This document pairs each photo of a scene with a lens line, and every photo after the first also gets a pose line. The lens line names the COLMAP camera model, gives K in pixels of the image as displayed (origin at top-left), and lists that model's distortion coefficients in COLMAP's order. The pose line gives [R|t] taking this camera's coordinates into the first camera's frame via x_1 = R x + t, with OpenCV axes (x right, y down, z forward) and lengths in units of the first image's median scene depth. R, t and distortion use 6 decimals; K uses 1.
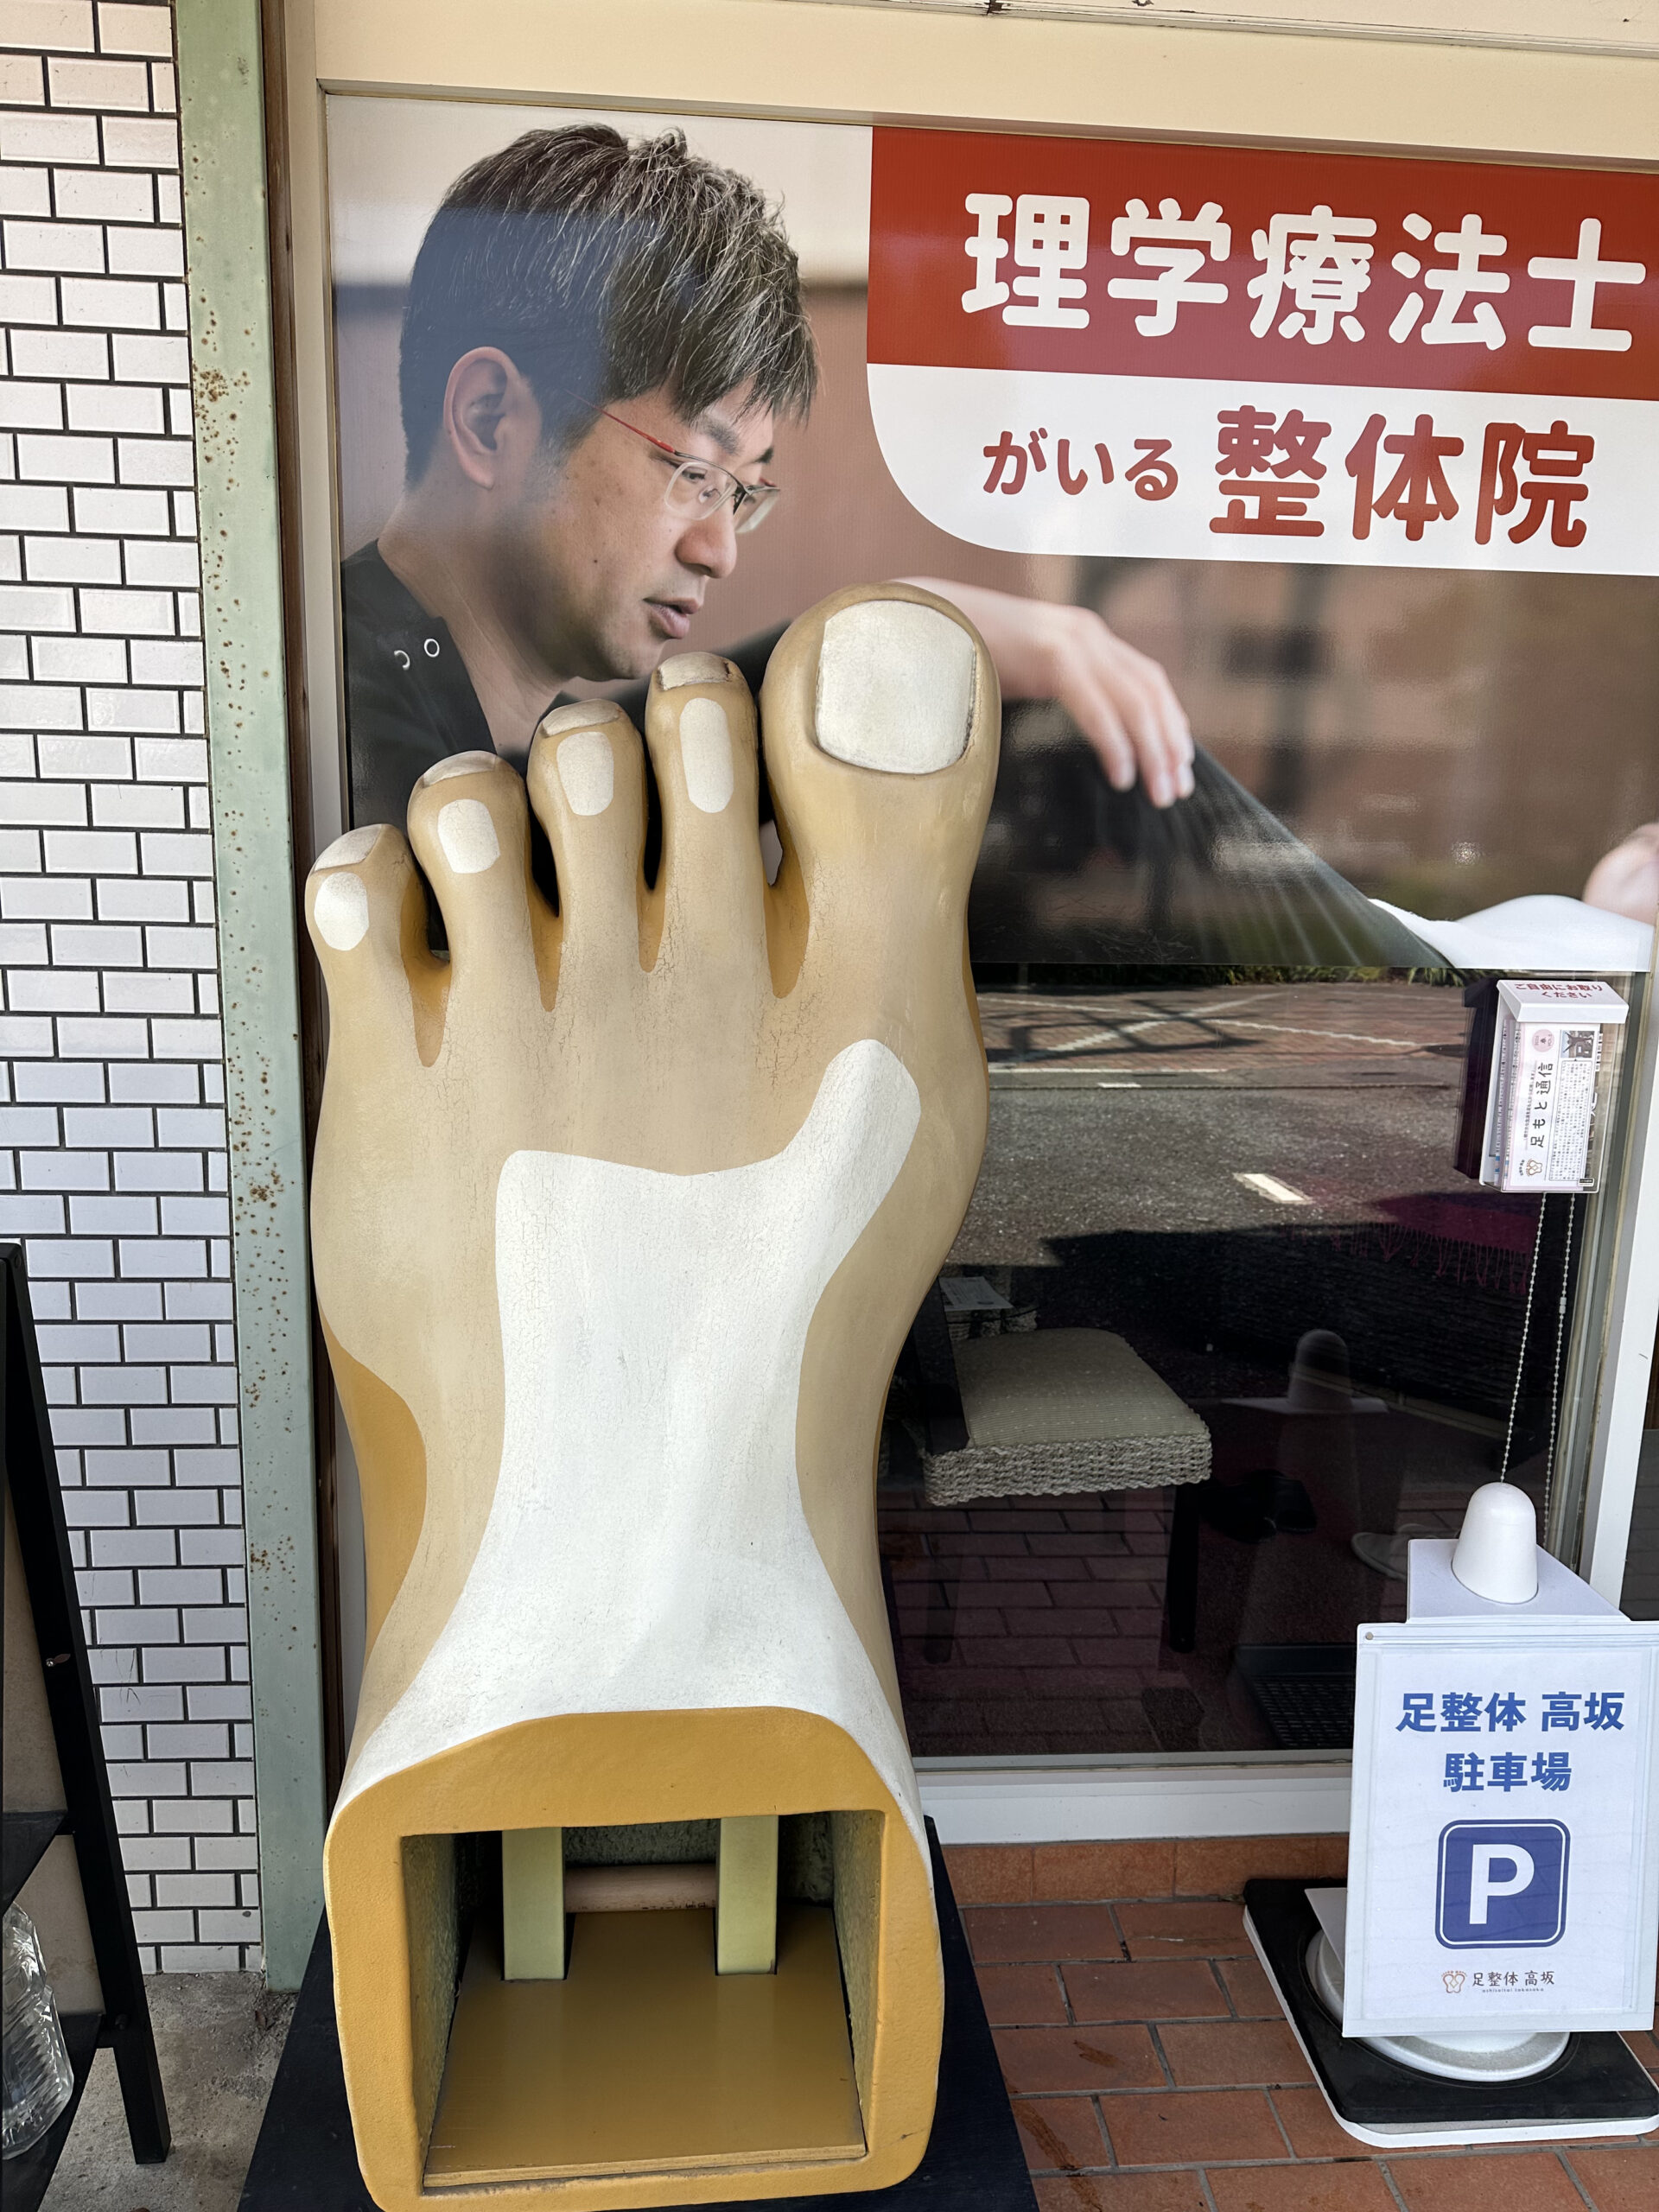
lens RADIAL K [[1616.4, 0, 835.8], [0, 1616.4, 1105.4], [0, 0, 1]] dist [0.035145, -0.030660]
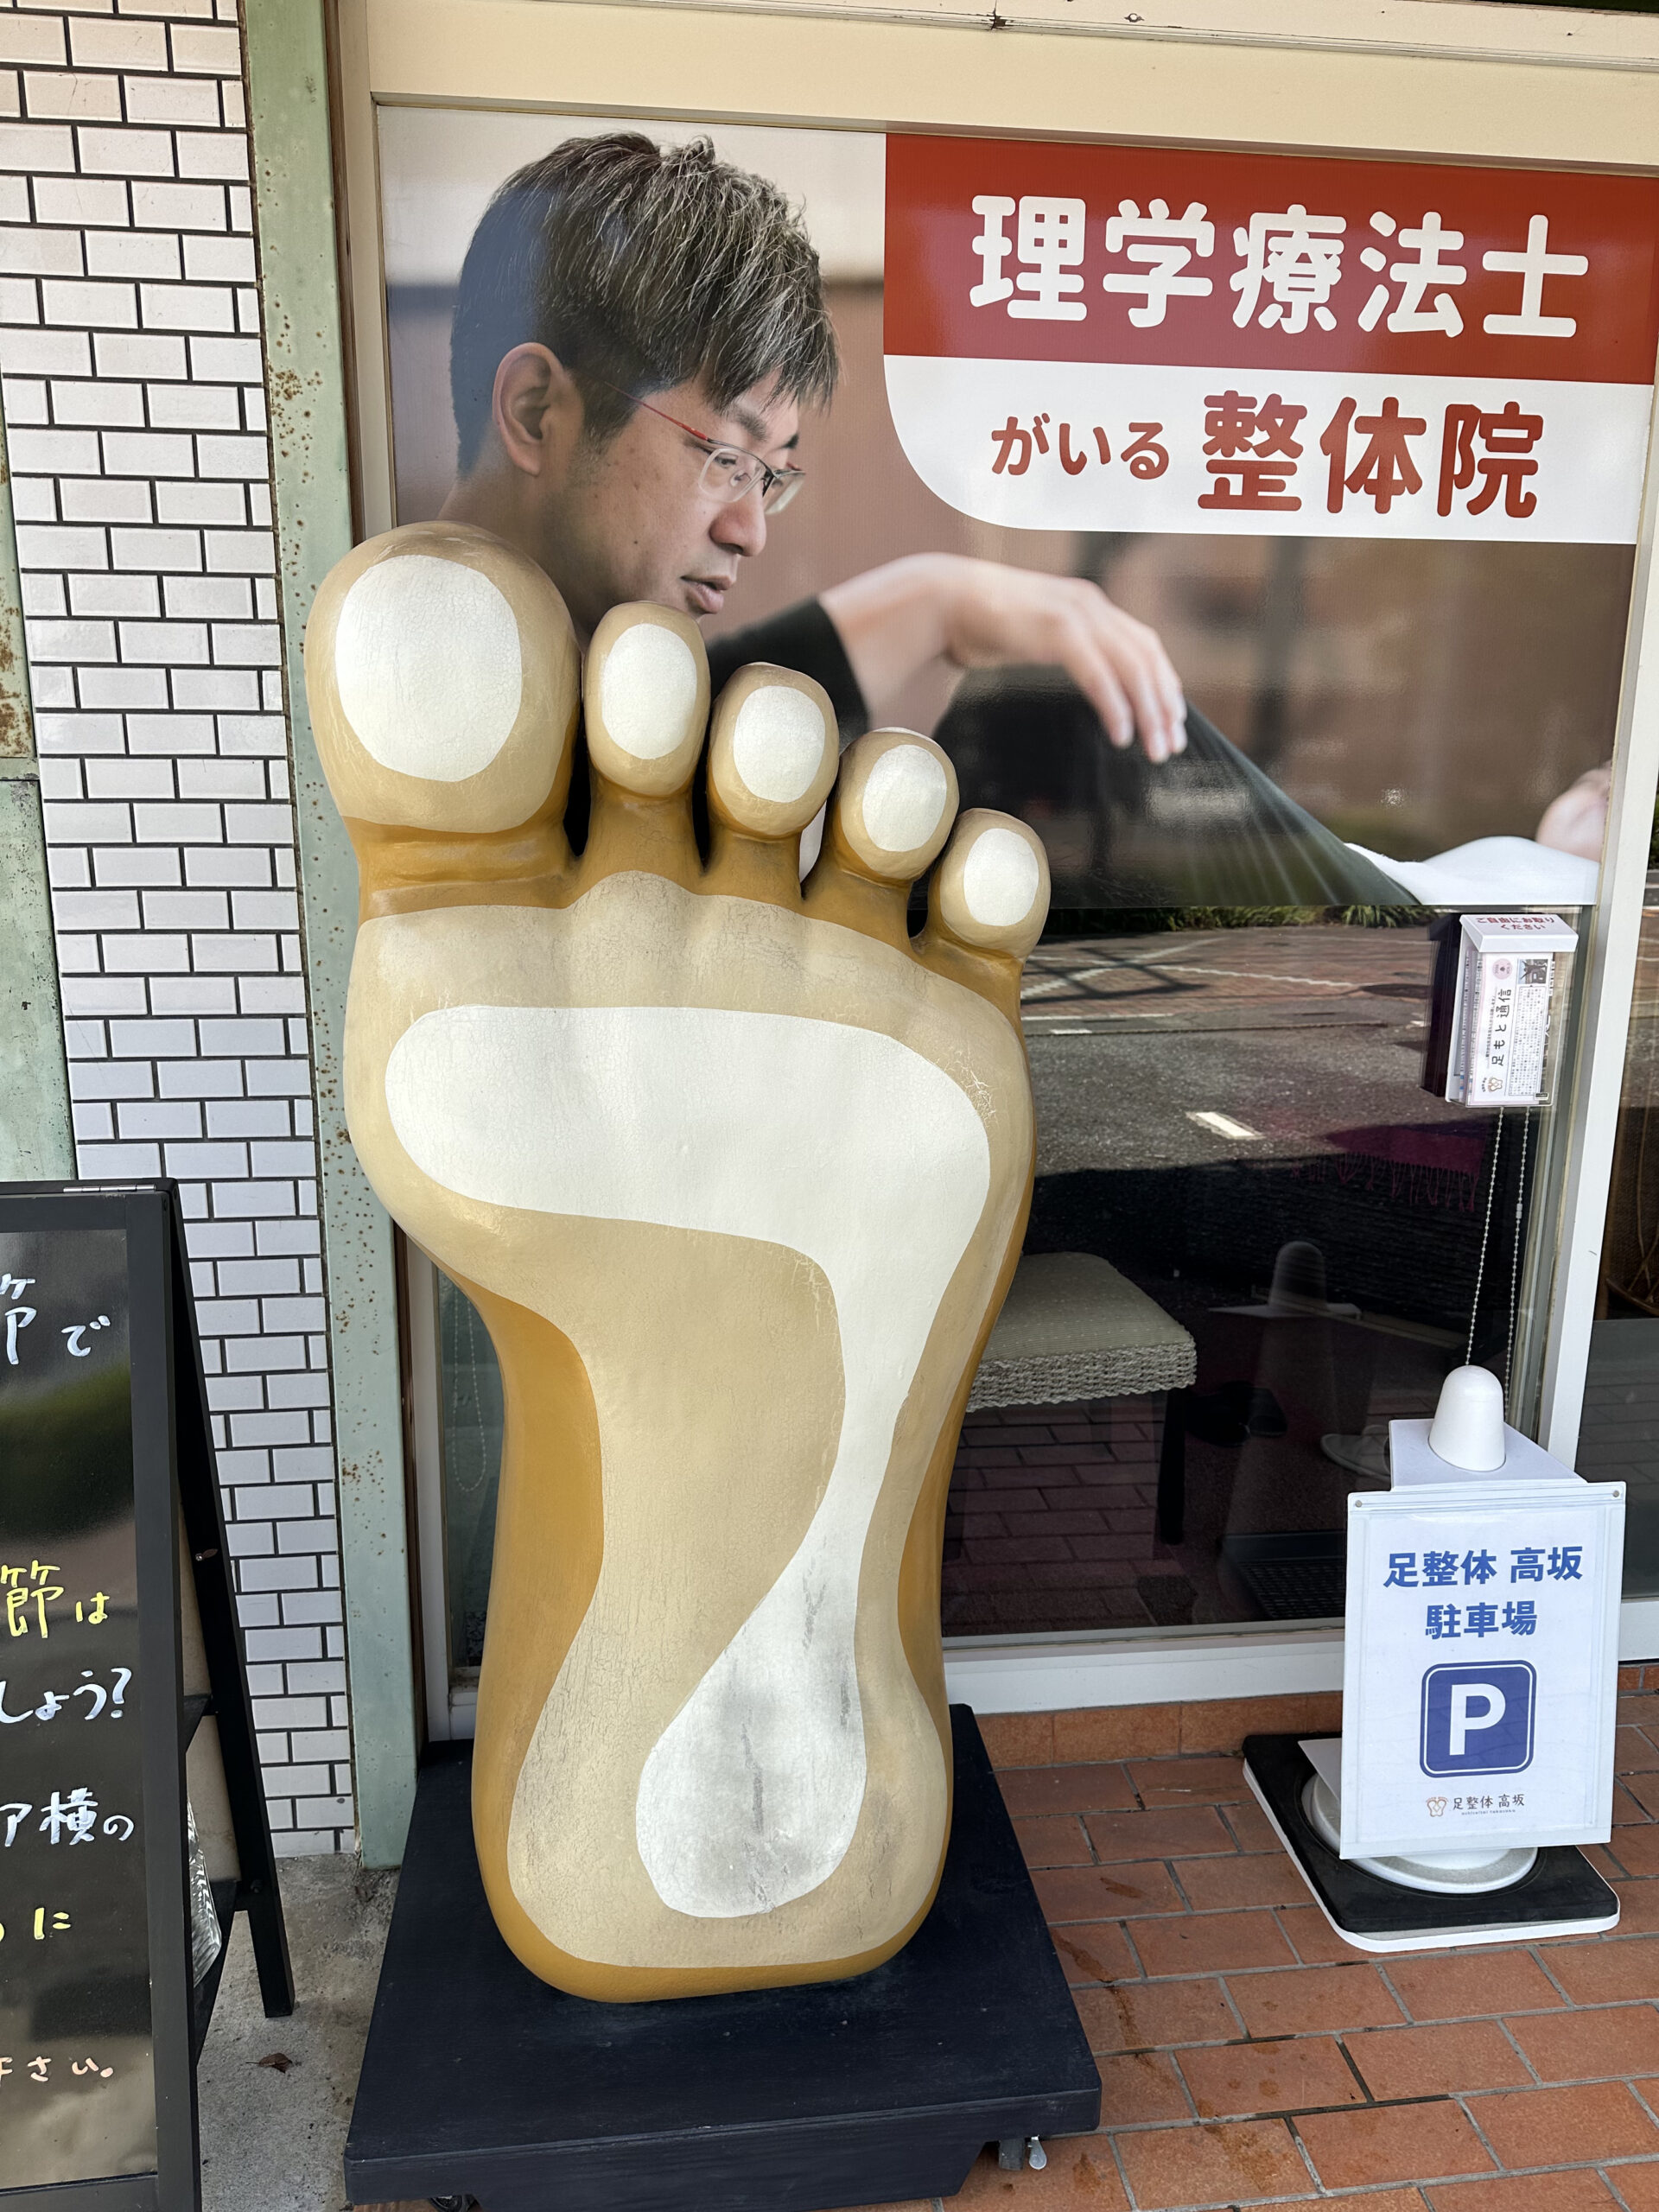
lens RADIAL K [[1616.4, 0, 835.3], [0, 1616.4, 1111.8], [0, 0, 1]] dist [0.035145, -0.030660]
pose [[0.998832, -0.026620, 0.040327, -0.069156], [0.025380, 0.999199, 0.030942, 0.012450], [-0.041119, -0.029882, 0.998707, -0.093065]]
